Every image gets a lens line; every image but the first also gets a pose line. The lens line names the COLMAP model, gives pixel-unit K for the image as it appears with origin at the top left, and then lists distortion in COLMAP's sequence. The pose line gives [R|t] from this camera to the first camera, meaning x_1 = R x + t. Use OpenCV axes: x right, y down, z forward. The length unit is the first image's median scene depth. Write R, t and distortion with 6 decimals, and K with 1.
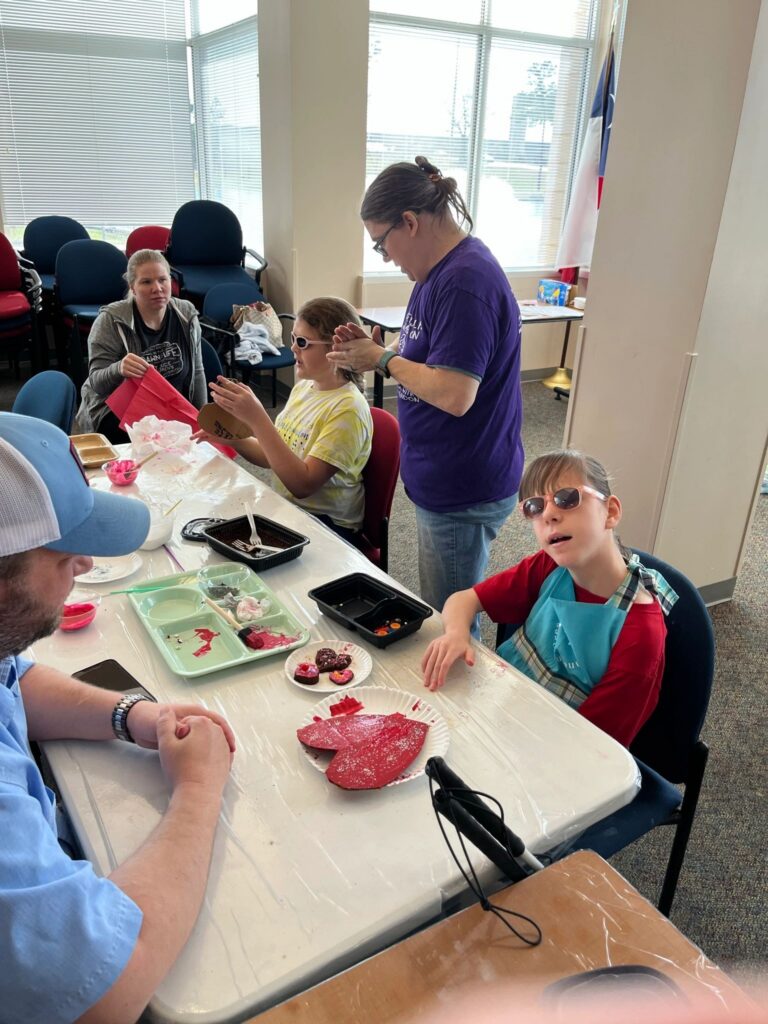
lens RADIAL K [[801.8, 0, 384.0], [0, 801.8, 512.0], [0, 0, 1]] dist [0.138501, -0.208112]
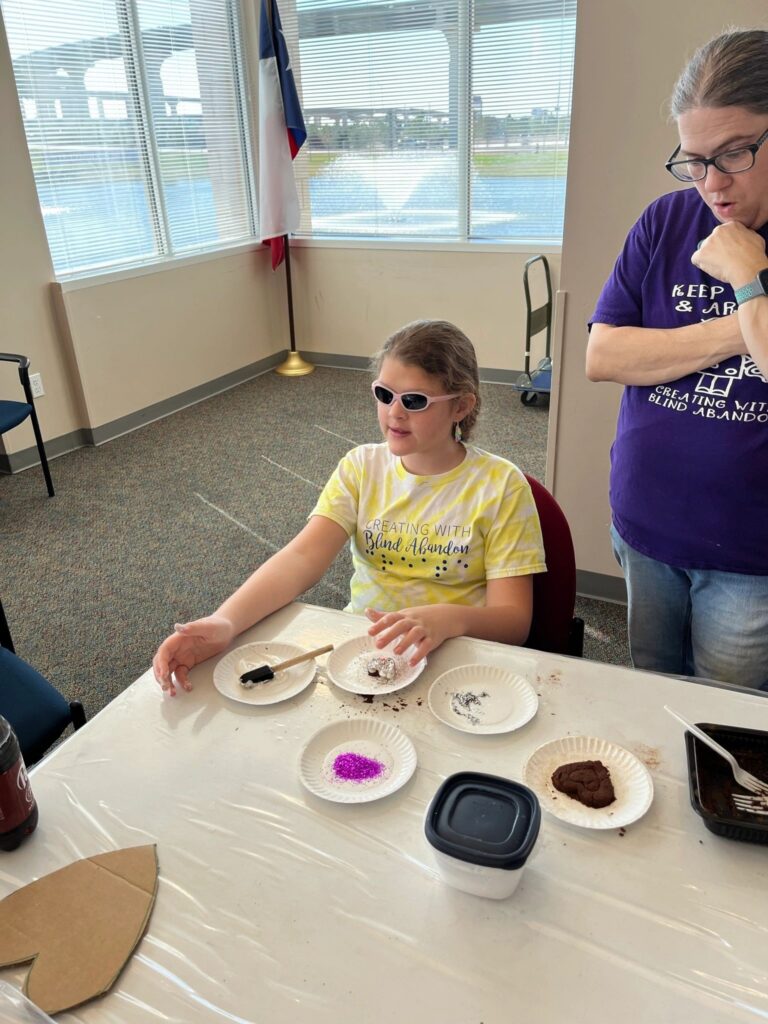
lens RADIAL K [[819.9, 0, 384.0], [0, 819.9, 512.0], [0, 0, 1]] dist [0.008193, 0.012296]
pose [[0.839949, -0.291862, 0.457496, -0.178983], [0.282785, 0.954949, 0.090030, -0.077189], [-0.463162, 0.053753, 0.884642, 0.221753]]
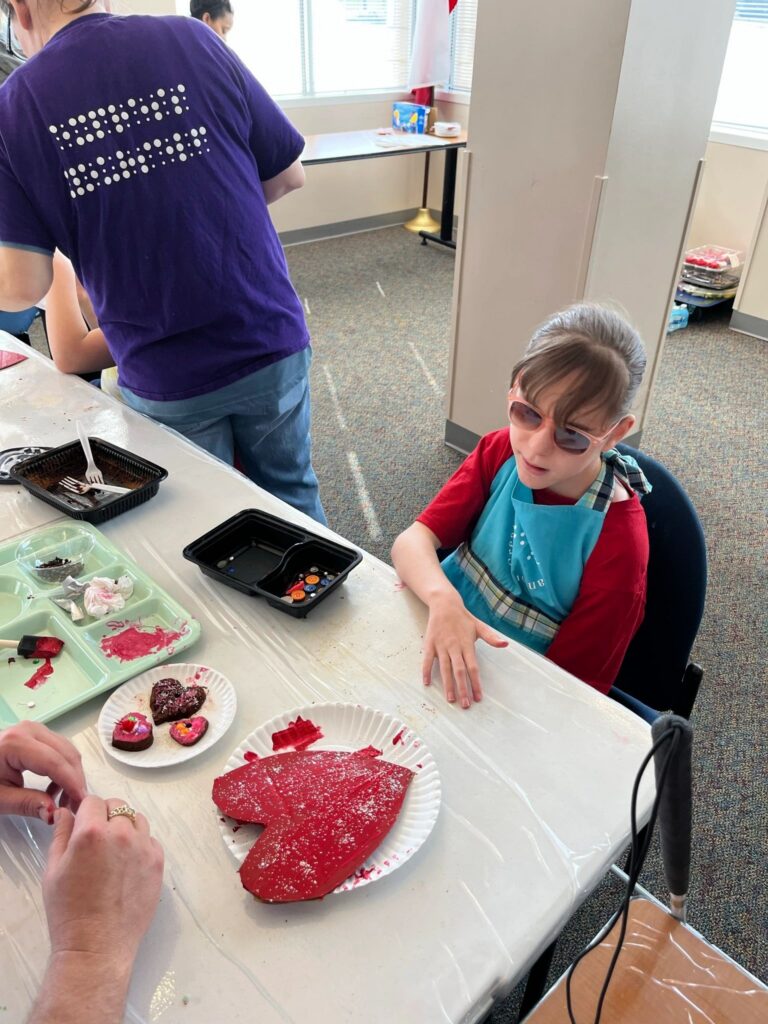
lens RADIAL K [[819.9, 0, 384.0], [0, 819.9, 512.0], [0, 0, 1]] dist [0.008193, 0.012296]
pose [[0.979684, -0.116782, 0.163037, -0.012443], [0.088141, 0.980966, 0.173022, -0.011352], [-0.180139, -0.155136, 0.971330, 0.089275]]
